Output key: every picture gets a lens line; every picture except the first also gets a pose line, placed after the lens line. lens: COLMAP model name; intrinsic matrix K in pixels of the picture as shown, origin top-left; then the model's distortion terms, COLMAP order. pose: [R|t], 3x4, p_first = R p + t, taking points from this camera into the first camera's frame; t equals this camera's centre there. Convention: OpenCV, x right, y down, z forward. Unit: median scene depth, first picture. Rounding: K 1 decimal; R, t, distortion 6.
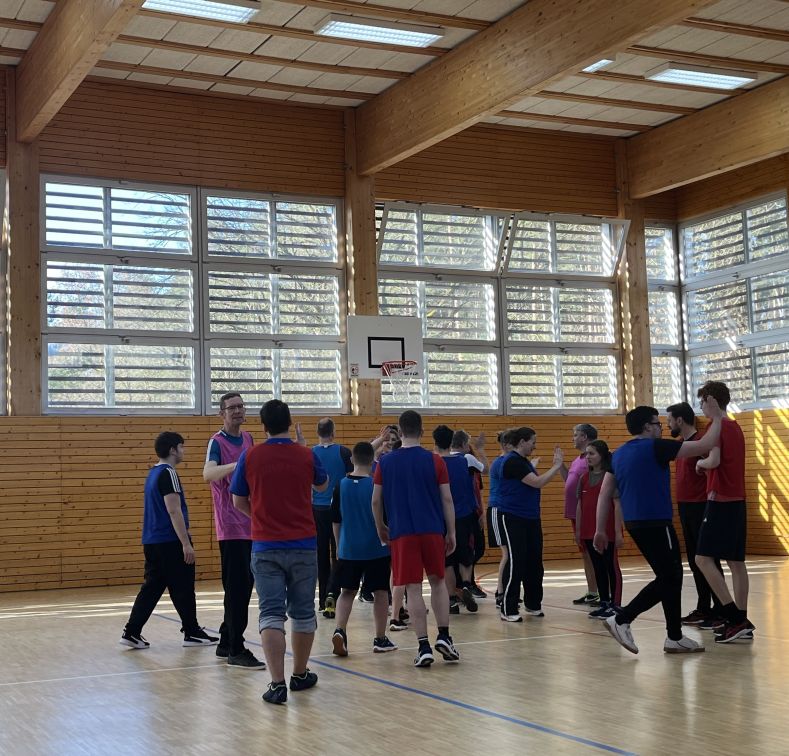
lens RADIAL K [[1214.8, 0, 343.1], [0, 1214.8, 402.2], [0, 0, 1]] dist [0.161460, -0.125777]
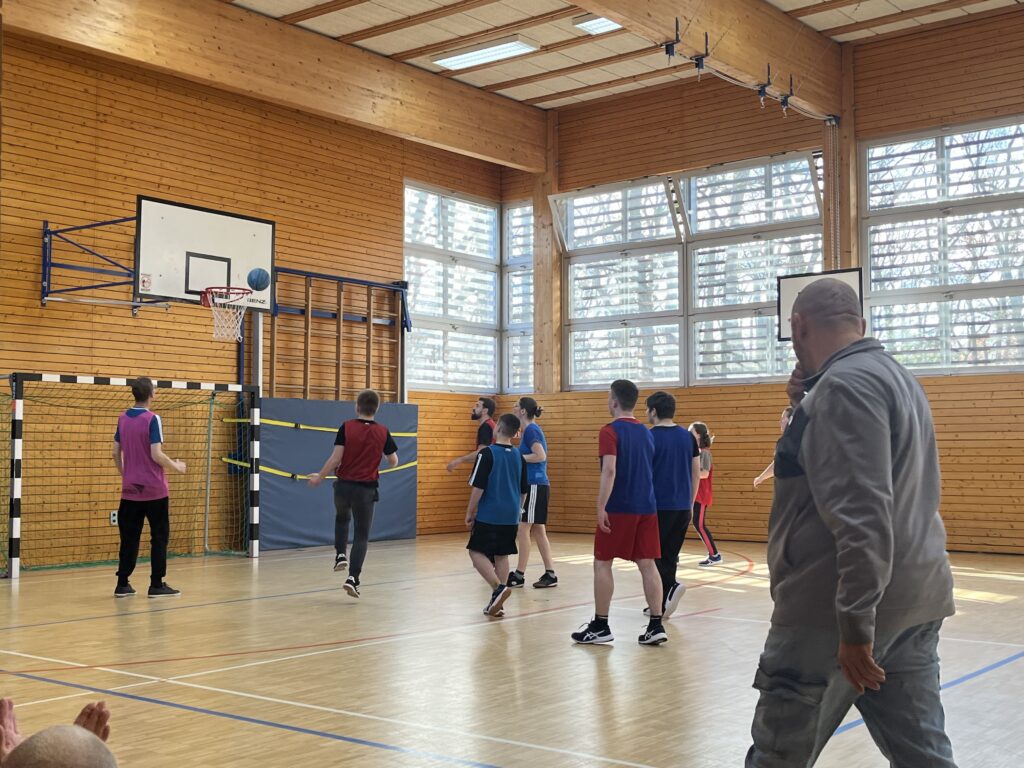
lens RADIAL K [[1242.8, 0, 517.7], [0, 1242.8, 384.2], [0, 0, 1]] dist [0.248172, -0.392671]
pose [[0.435784, -0.023111, -0.899754, 0.806331], [0.048819, 0.998806, -0.002010, 0.003762], [0.898726, -0.043049, 0.436392, 0.385378]]
